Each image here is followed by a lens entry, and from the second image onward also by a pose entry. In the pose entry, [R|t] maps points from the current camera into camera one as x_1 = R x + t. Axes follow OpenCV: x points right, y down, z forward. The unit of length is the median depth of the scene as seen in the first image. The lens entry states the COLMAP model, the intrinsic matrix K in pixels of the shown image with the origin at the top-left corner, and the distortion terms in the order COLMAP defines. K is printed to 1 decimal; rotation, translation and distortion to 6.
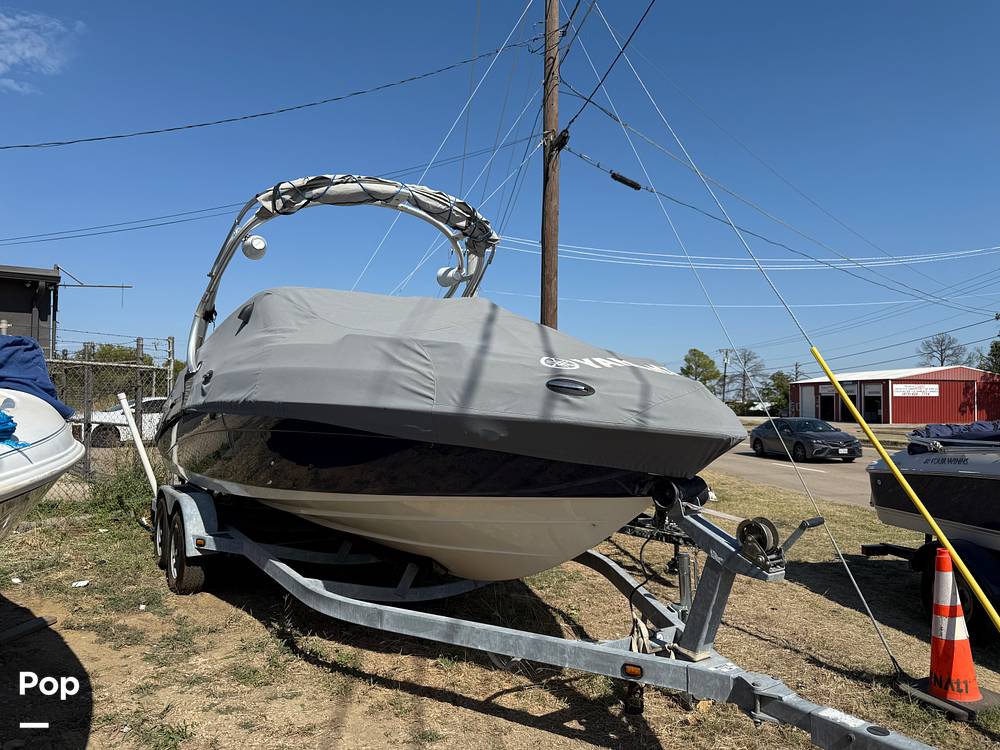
lens RADIAL K [[689.6, 0, 497.5], [0, 689.6, 370.0], [0, 0, 1]] dist [0.085809, -0.127119]
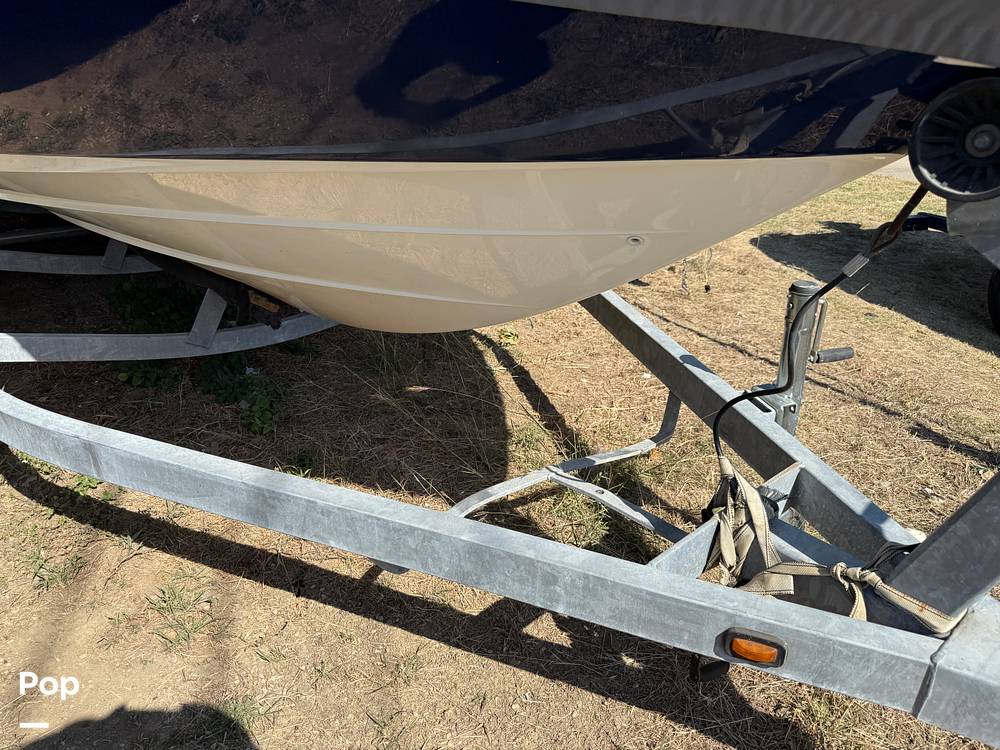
lens RADIAL K [[689.6, 0, 497.5], [0, 689.6, 370.0], [0, 0, 1]] dist [0.085809, -0.127119]
pose [[0.989781, -0.050267, 0.133444, 0.012251], [-0.017690, 0.885295, 0.464694, 0.077017], [-0.141497, -0.462306, 0.875358, 0.430991]]
